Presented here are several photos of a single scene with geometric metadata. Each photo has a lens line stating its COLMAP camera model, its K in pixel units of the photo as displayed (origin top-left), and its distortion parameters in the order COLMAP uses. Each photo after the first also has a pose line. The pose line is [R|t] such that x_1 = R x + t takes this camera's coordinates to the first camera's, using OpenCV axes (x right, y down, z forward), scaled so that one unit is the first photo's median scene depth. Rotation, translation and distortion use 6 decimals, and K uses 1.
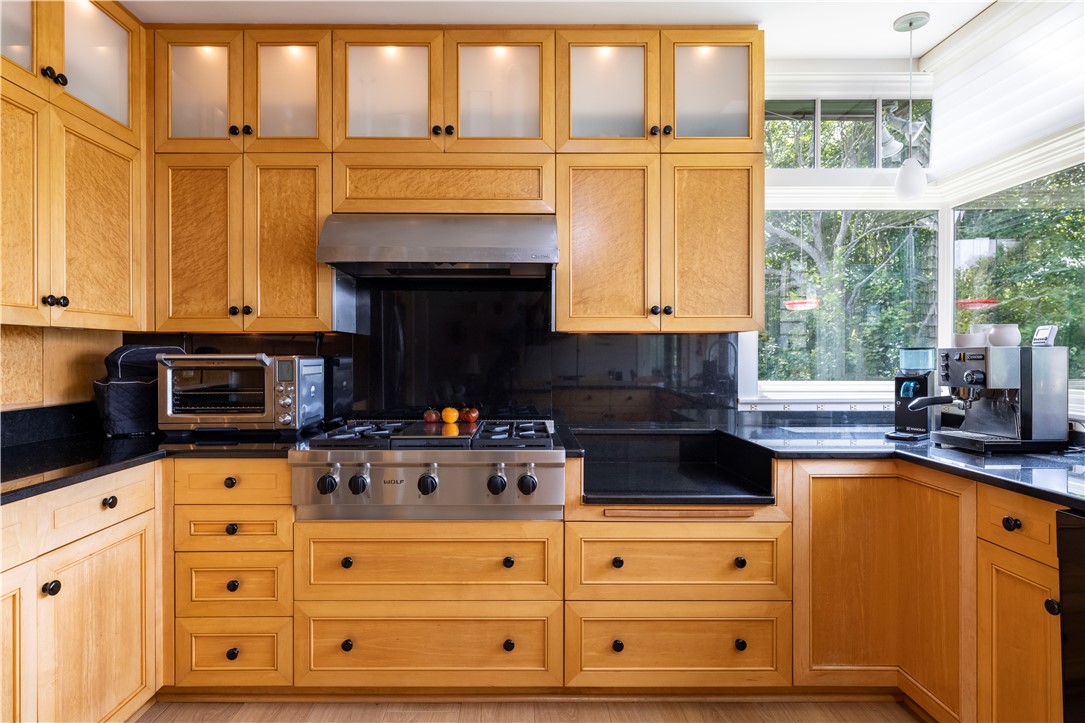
lens RADIAL K [[623.4, 0, 540.9], [0, 623.4, 353.5], [0, 0, 1]] dist [-0.002270, 0.000573]
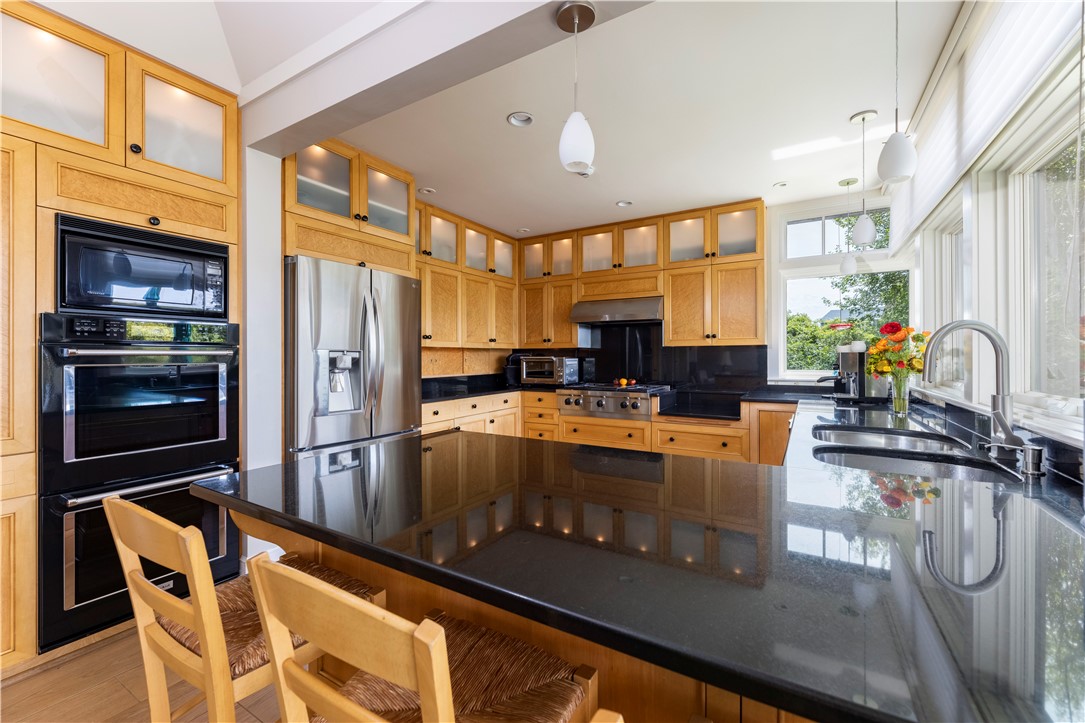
lens RADIAL K [[437.3, 0, 542.2], [0, 437.3, 357.9], [0, 0, 1]] dist [-0.000164, -0.000009]
pose [[0.855060, -0.001477, -0.518526, 0.485036], [0.002555, 0.999996, 0.001366, 0.003979], [0.518522, -0.002493, 0.855061, -0.635012]]
